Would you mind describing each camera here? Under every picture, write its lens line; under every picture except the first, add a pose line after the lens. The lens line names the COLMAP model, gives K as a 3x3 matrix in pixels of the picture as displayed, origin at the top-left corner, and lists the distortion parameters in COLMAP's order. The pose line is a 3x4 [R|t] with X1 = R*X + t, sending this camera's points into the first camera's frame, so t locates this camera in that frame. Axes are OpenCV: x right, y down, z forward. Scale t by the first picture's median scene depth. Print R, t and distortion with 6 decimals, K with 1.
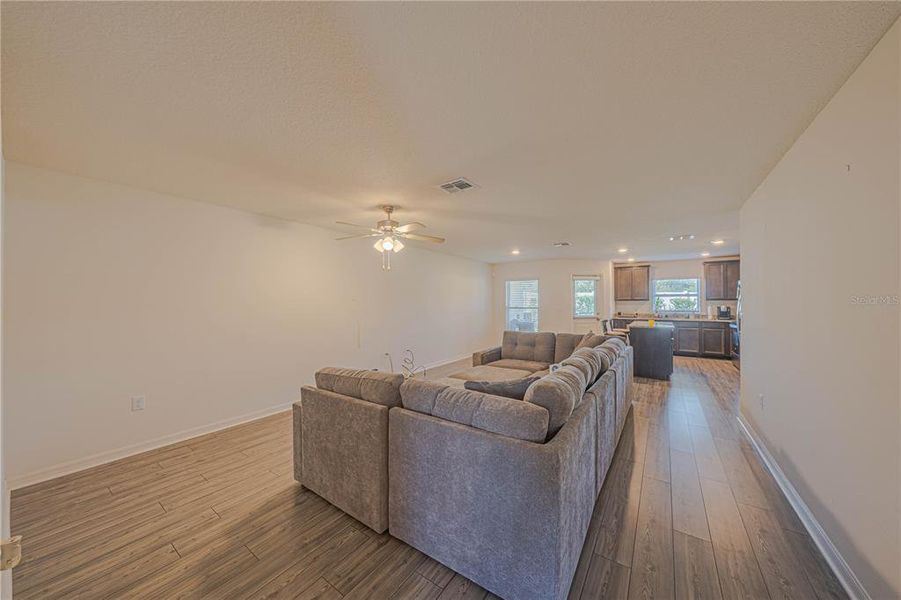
lens RADIAL K [[305.1, 0, 450.5], [0, 305.1, 300.0], [0, 0, 1]] dist [-0.010682, 0.000039]
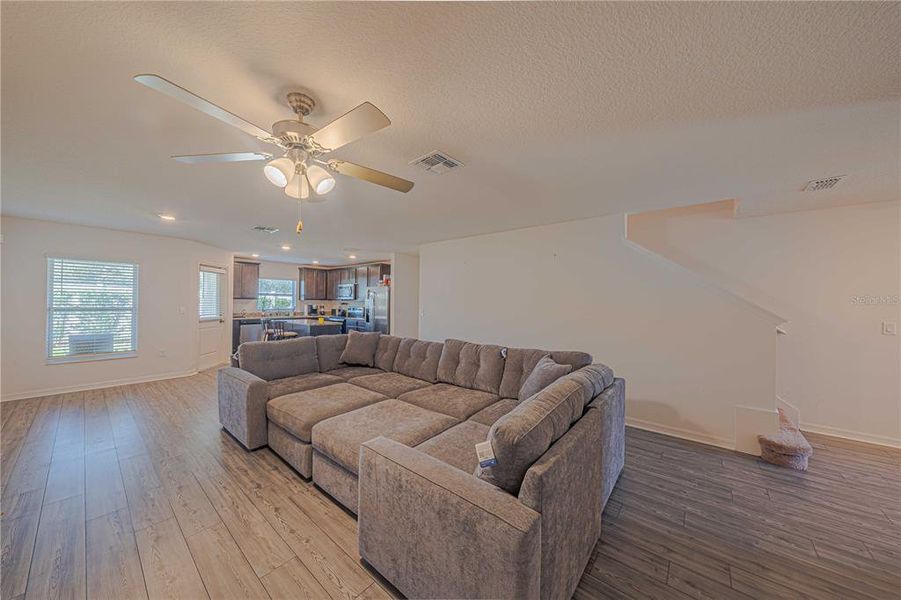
lens RADIAL K [[305.1, 0, 450.5], [0, 305.1, 300.0], [0, 0, 1]] dist [-0.010682, 0.000039]
pose [[0.080005, 0.010210, 0.996742, -0.286541], [-0.014802, 0.999849, -0.009053, 0.003575], [-0.996685, -0.014030, 0.080144, 0.320455]]
